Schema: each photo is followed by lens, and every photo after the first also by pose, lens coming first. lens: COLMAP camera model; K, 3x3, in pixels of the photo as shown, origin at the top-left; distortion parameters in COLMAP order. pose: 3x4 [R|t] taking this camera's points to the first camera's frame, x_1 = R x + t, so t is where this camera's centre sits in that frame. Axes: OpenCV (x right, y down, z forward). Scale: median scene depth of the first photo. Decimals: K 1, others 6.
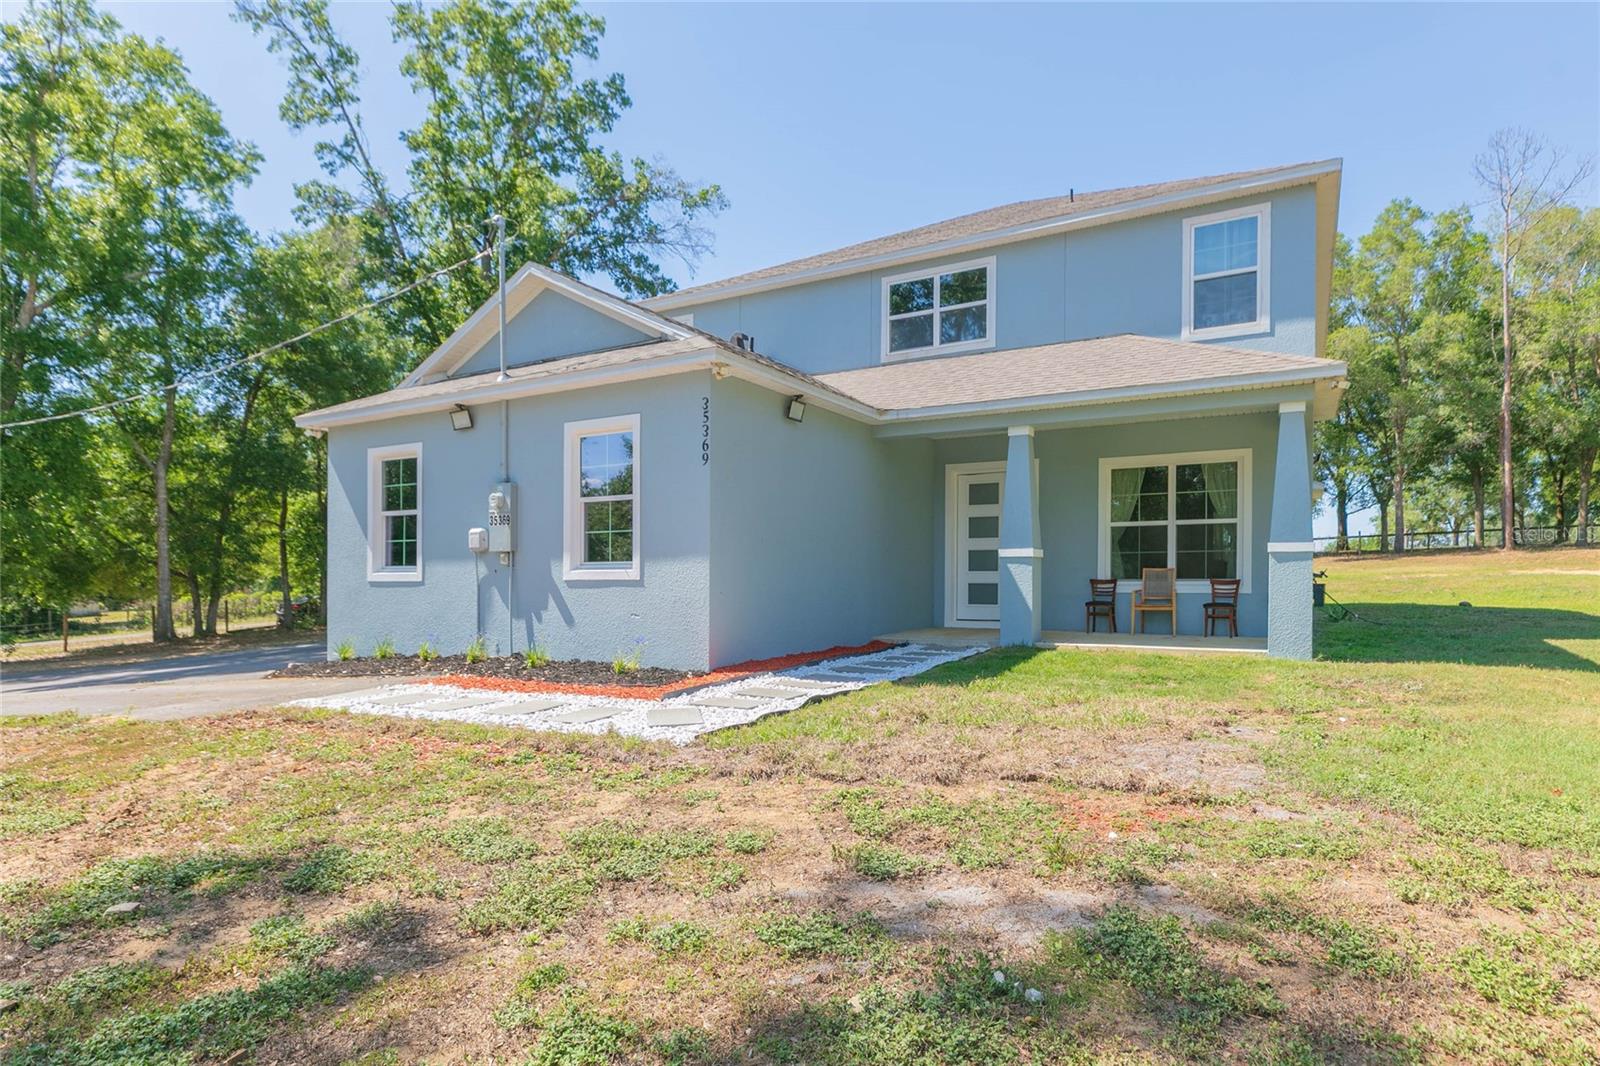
lens RADIAL K [[891.8, 0, 808.7], [0, 891.8, 576.8], [0, 0, 1]] dist [0.000431, 0.003426]
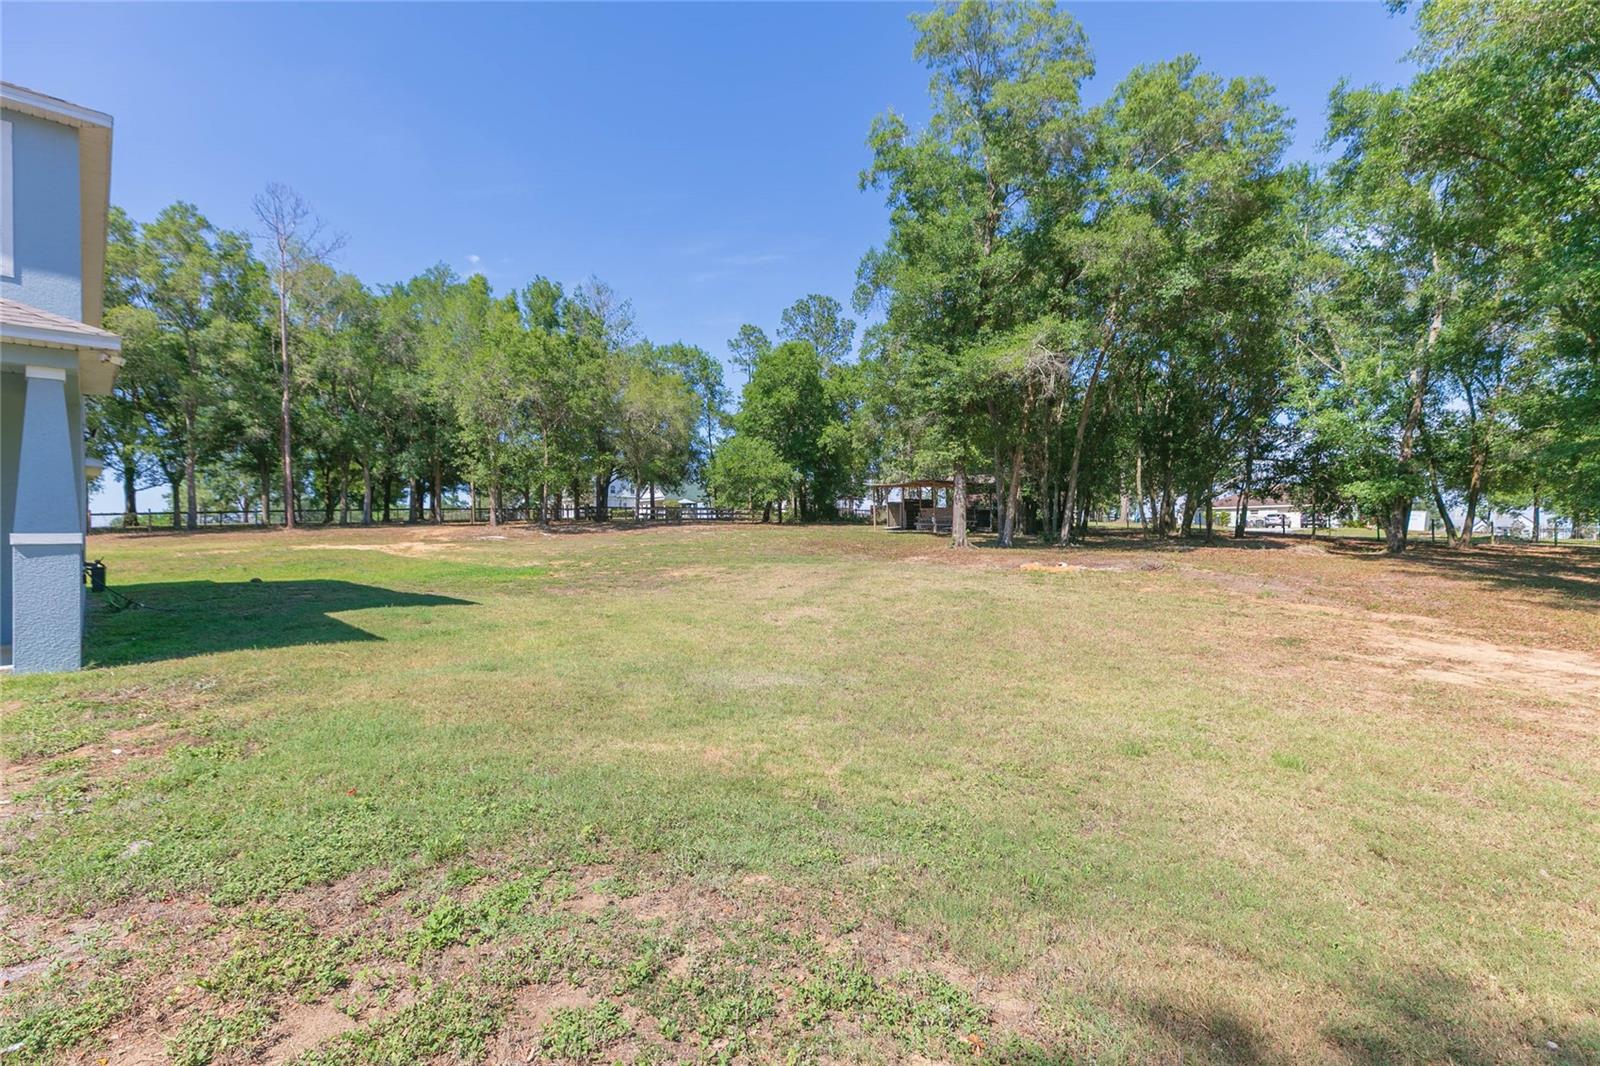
lens RADIAL K [[729.0, 0, 818.2], [0, 729.0, 543.1], [0, 0, 1]] dist [0.003554, -0.000127]
pose [[0.275492, -0.009767, 0.961254, 0.016648], [0.013854, 0.999885, 0.006189, -0.005173], [-0.961204, 0.011613, 0.275595, 0.023628]]
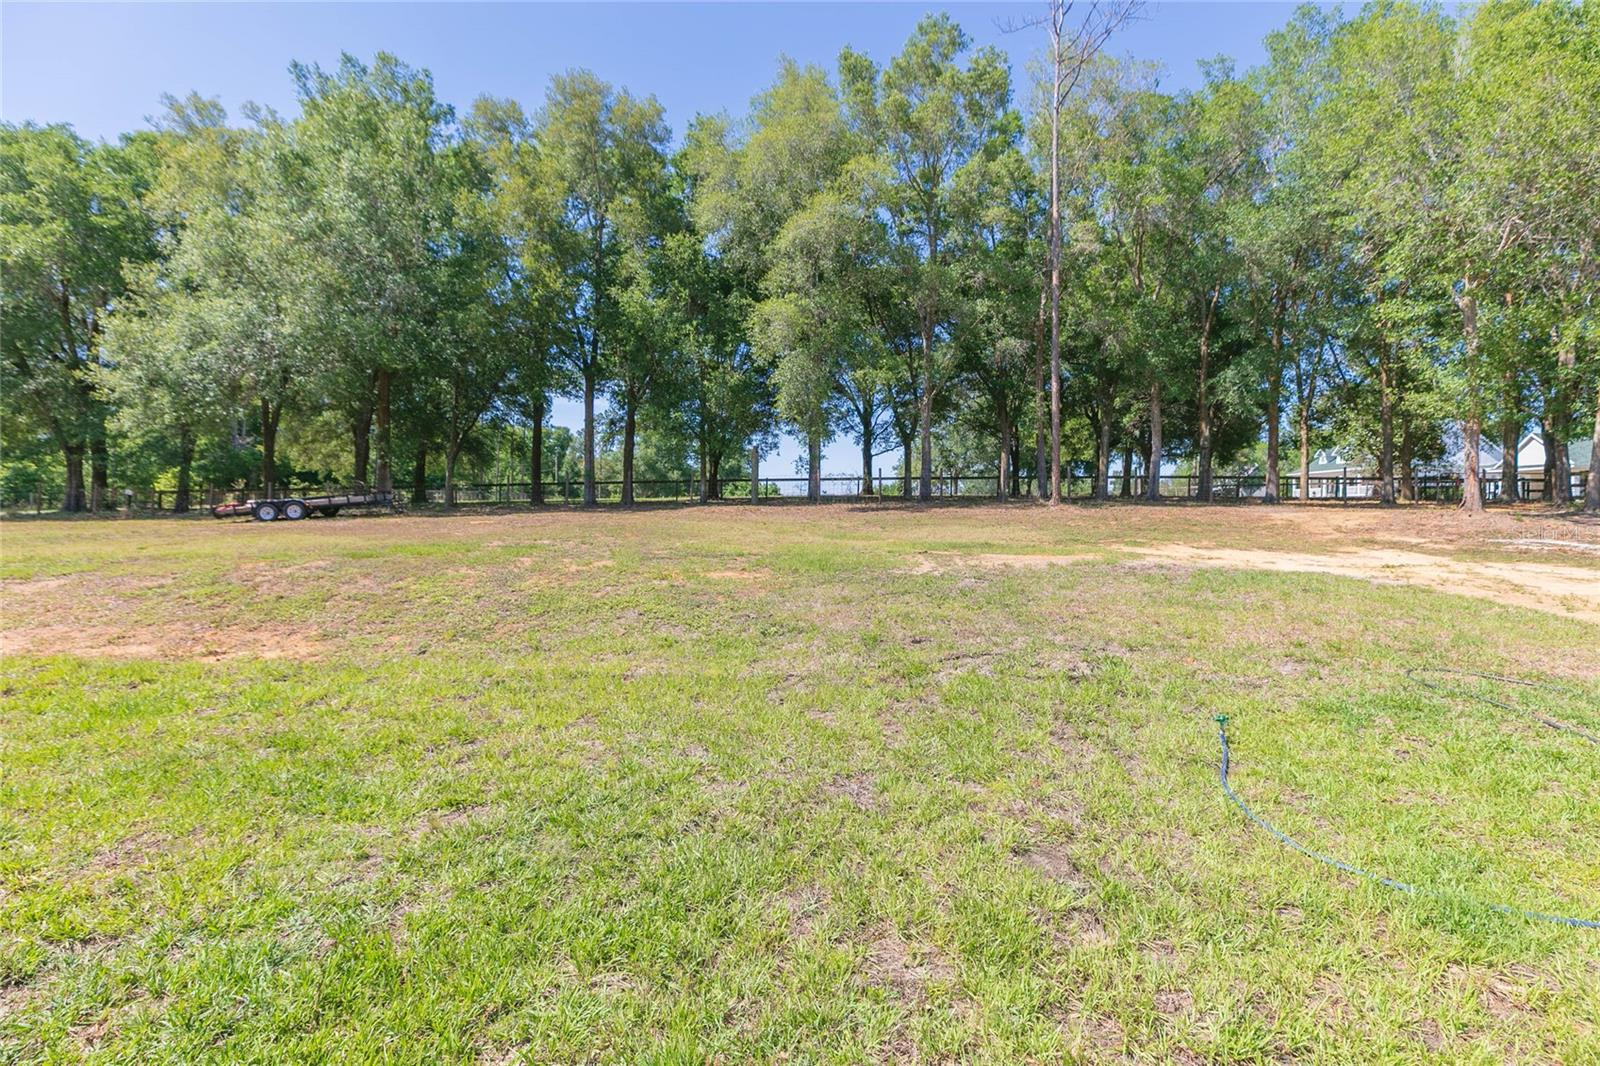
lens RADIAL K [[729.0, 0, 797.6], [0, 729.0, 519.7], [0, 0, 1]] dist [0.003554, -0.000127]
pose [[0.908233, 0.015620, 0.418173, 0.283151], [-0.023041, 0.999654, 0.012703, -0.015395], [-0.417830, -0.021172, 0.908279, 0.447854]]
